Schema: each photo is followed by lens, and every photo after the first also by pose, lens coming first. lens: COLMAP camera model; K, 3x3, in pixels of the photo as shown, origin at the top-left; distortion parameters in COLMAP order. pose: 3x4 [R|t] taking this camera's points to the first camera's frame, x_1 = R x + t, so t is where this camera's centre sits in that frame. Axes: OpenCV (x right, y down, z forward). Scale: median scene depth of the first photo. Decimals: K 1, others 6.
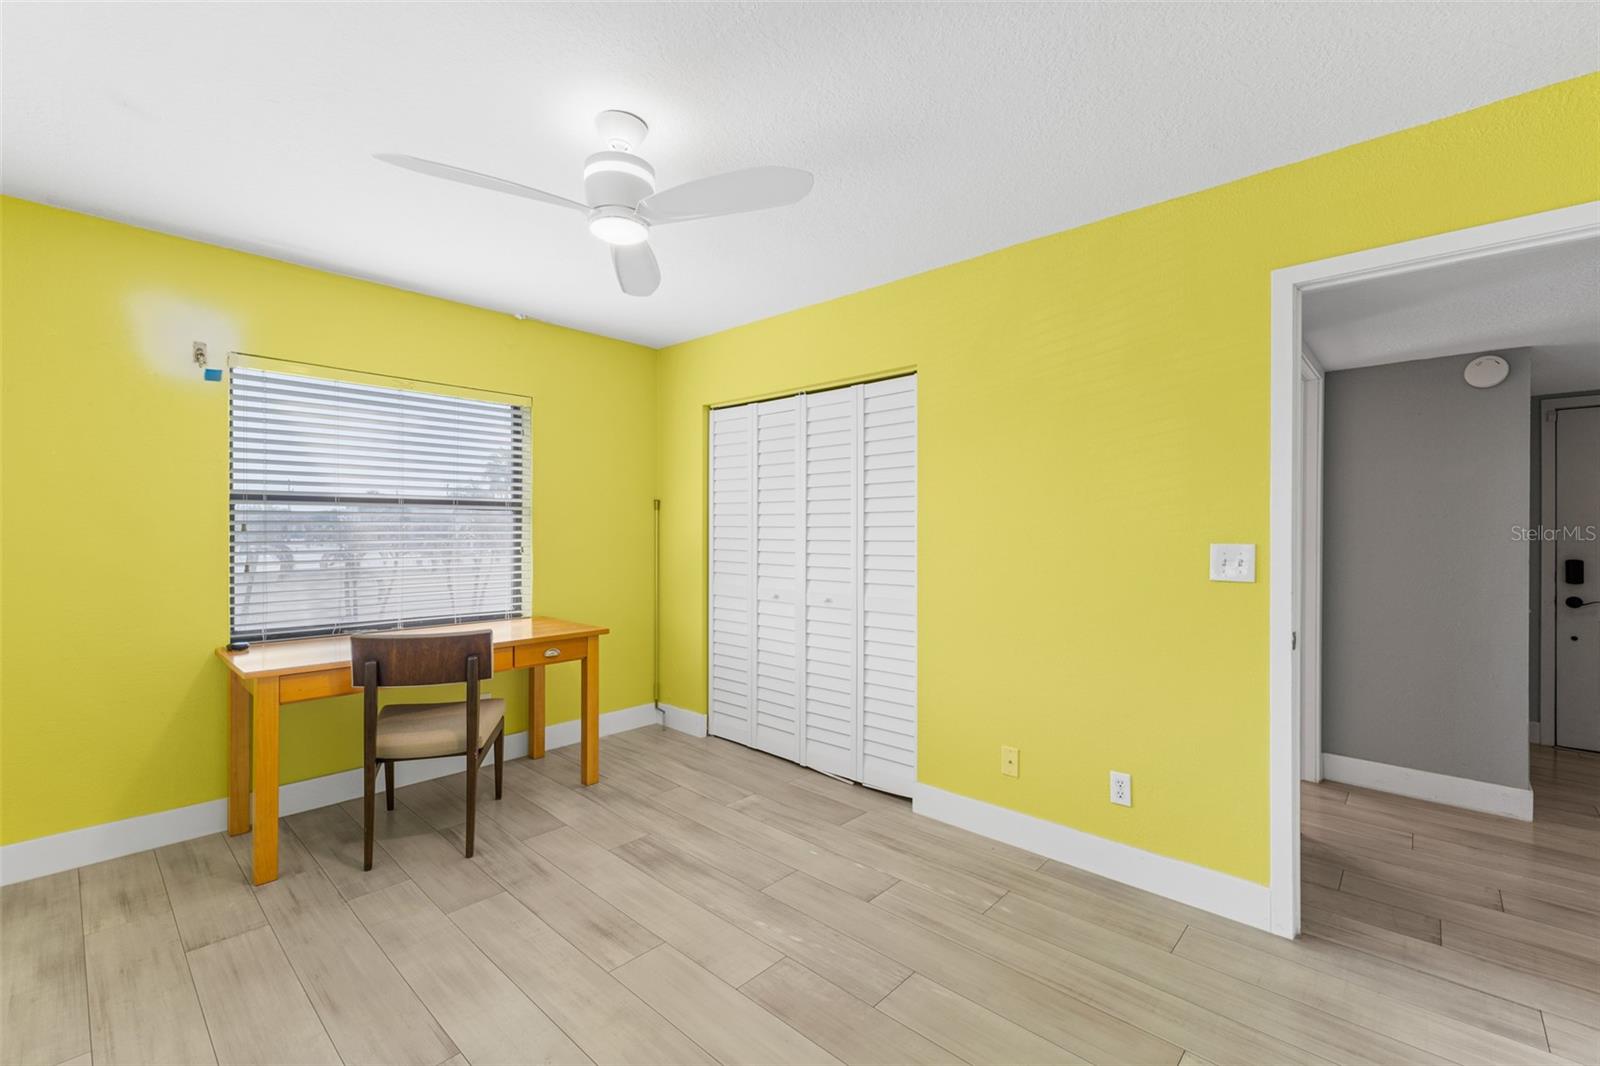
lens RADIAL K [[710.3, 0, 762.6], [0, 710.3, 521.1], [0, 0, 1]] dist [-0.013954, 0.001152]
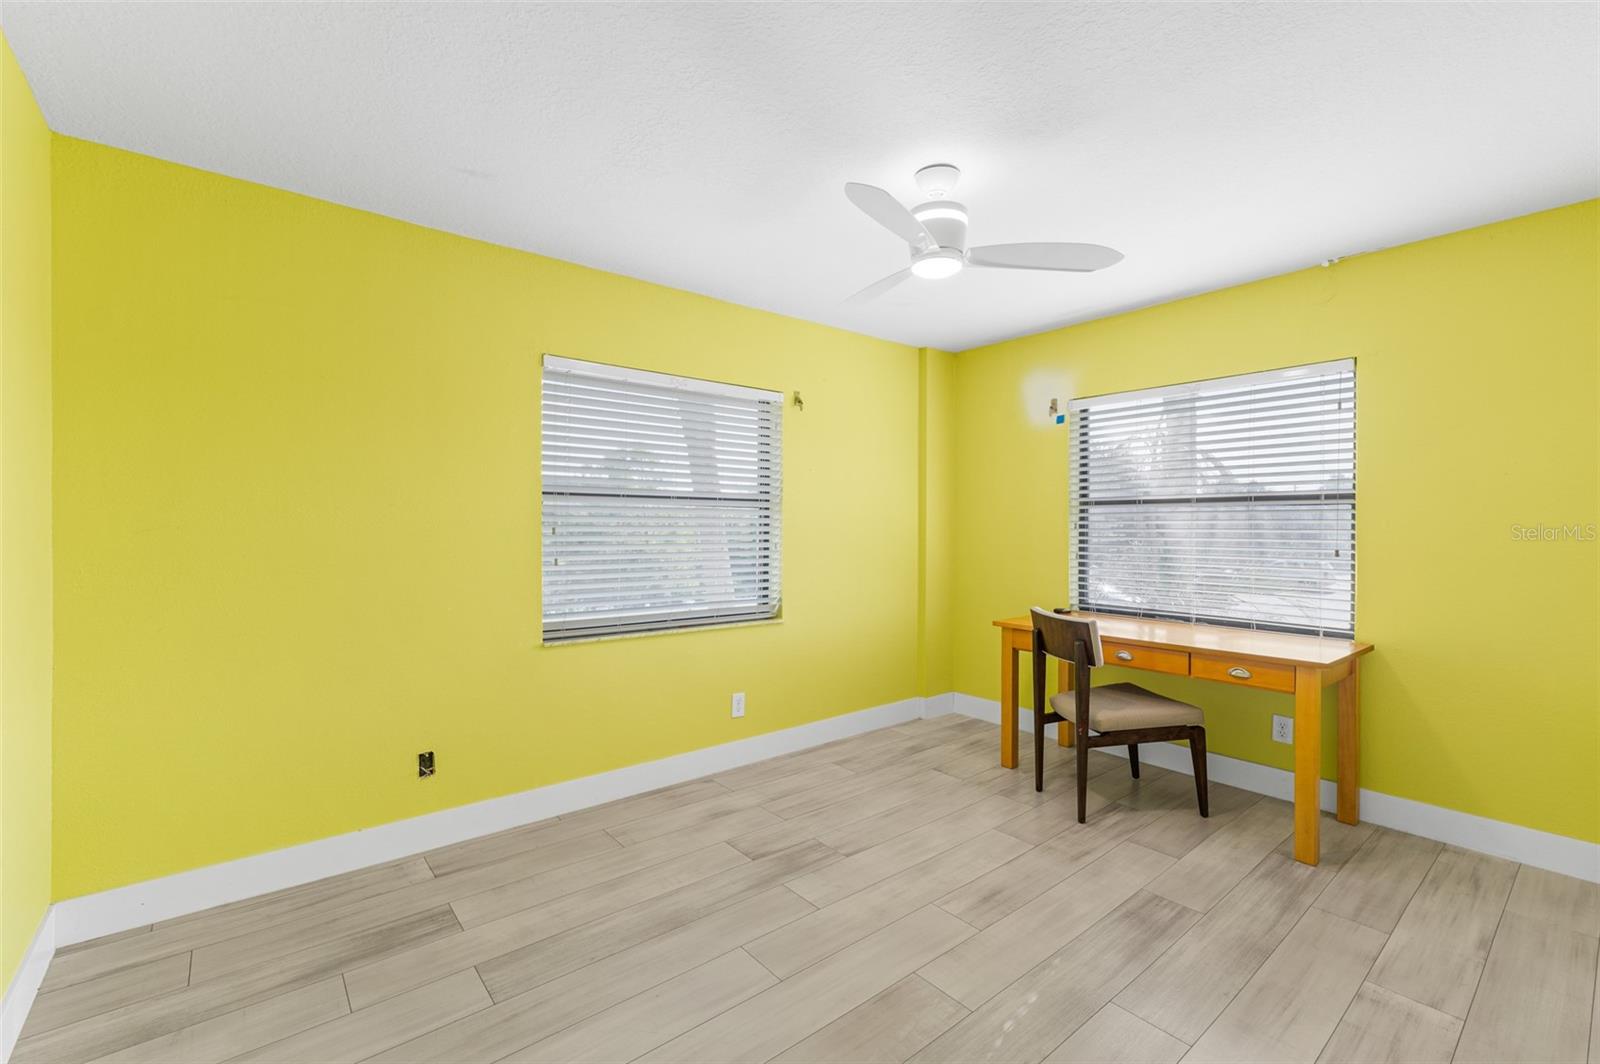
lens RADIAL K [[710.3, 0, 809.7], [0, 710.3, 523.6], [0, 0, 1]] dist [-0.013954, 0.001152]
pose [[-0.156608, -0.007858, -0.987630, 0.707379], [0.004431, 0.999953, -0.008659, 0.014258], [0.987651, -0.005732, -0.156566, 0.715455]]
